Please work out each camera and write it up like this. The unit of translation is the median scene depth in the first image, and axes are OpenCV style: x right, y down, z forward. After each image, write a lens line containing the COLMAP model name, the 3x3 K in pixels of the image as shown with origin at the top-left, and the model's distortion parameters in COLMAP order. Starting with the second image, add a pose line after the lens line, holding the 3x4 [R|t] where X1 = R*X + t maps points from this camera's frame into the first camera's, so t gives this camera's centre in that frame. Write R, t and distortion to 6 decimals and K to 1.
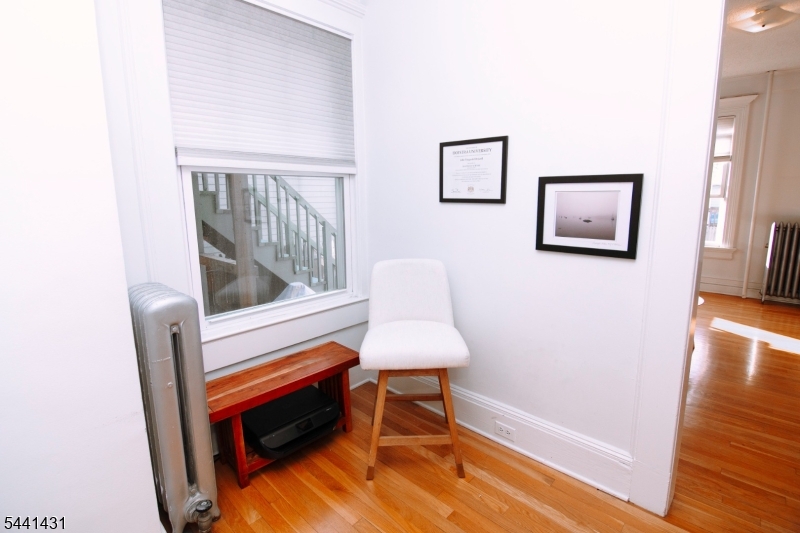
lens RADIAL K [[388.5, 0, 399.5], [0, 388.5, 262.6], [0, 0, 1]] dist [-0.001718, -0.012151]
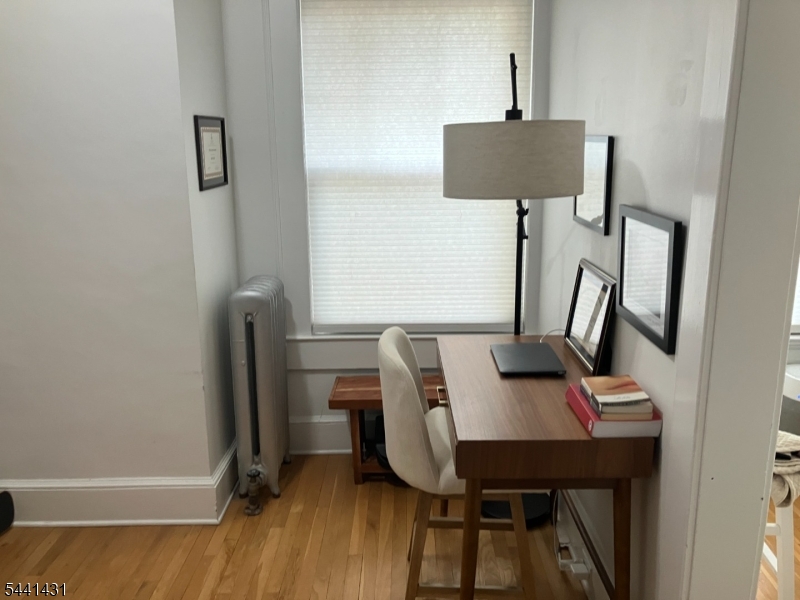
lens RADIAL K [[669.8, 0, 400.0], [0, 669.8, 300.0], [0, 0, 1]] dist [0.007426, -0.010250]
pose [[0.683693, 0.173188, -0.708921, 0.854498], [-0.120664, 0.984889, 0.124236, -0.140054], [0.719725, 0.000602, 0.694259, -0.060501]]
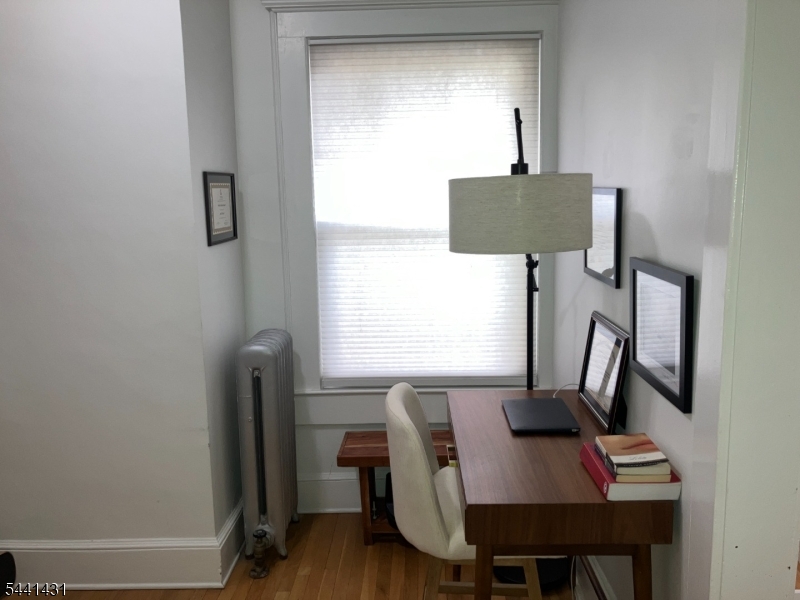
lens RADIAL K [[669.8, 0, 400.0], [0, 669.8, 300.0], [0, 0, 1]] dist [0.007426, -0.010250]
pose [[0.667654, 0.117108, -0.735204, 0.848013], [-0.111878, 0.992118, 0.056432, -0.151993], [0.736018, 0.044576, 0.675493, -0.036022]]
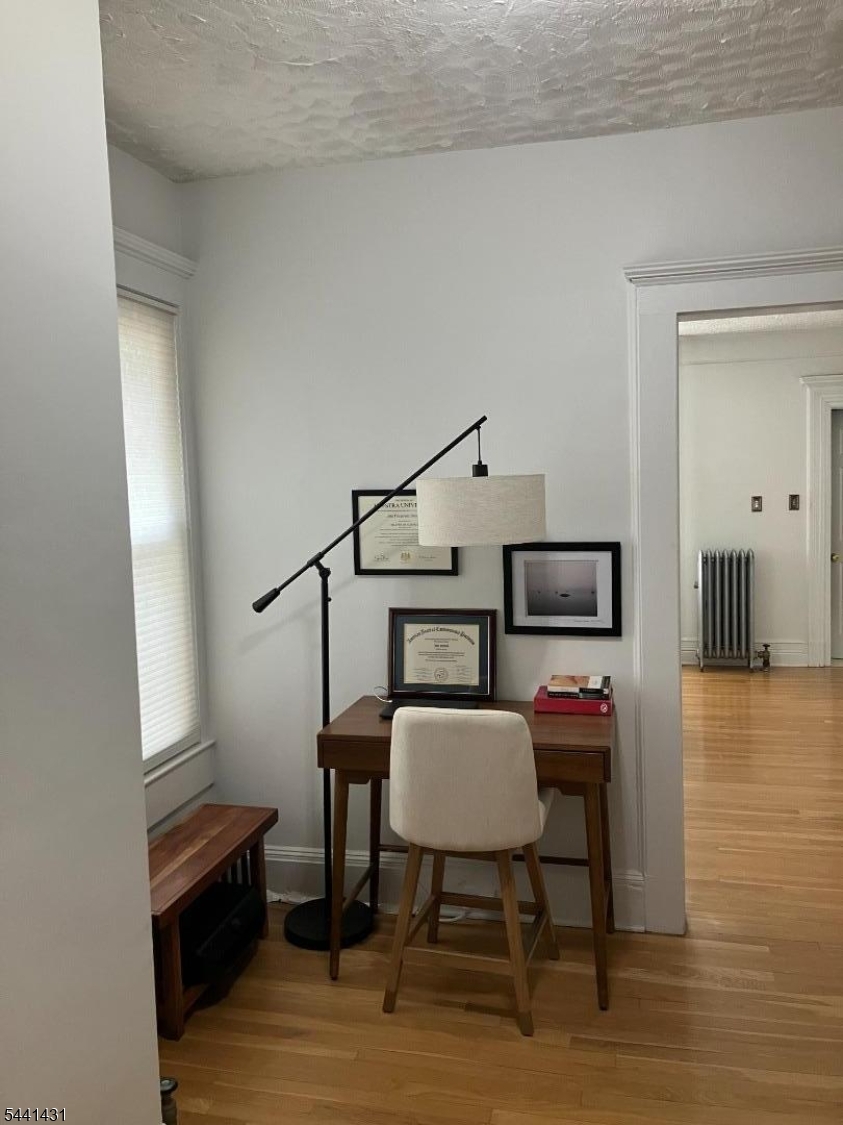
lens RADIAL K [[945.6, 0, 425.6], [0, 945.6, 557.2], [0, 0, 1]] dist [0.083713, -0.091120]
pose [[0.866487, -0.057040, 0.495930, -0.666931], [0.102727, 0.992562, -0.065324, -0.073400], [-0.488515, 0.107548, 0.865902, -0.535192]]
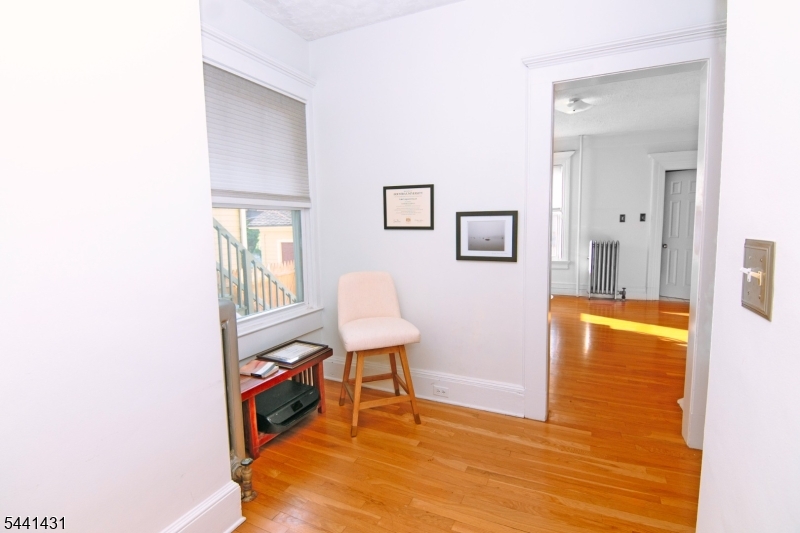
lens RADIAL K [[395.6, 0, 400.0], [0, 395.6, 266.5], [0, 0, 1]] dist [-0.002939, -0.000937]
pose [[0.951775, -0.039414, 0.304253, -0.299302], [0.059137, 0.996685, -0.055881, 0.060310], [-0.301042, 0.071179, 0.950951, -0.356804]]
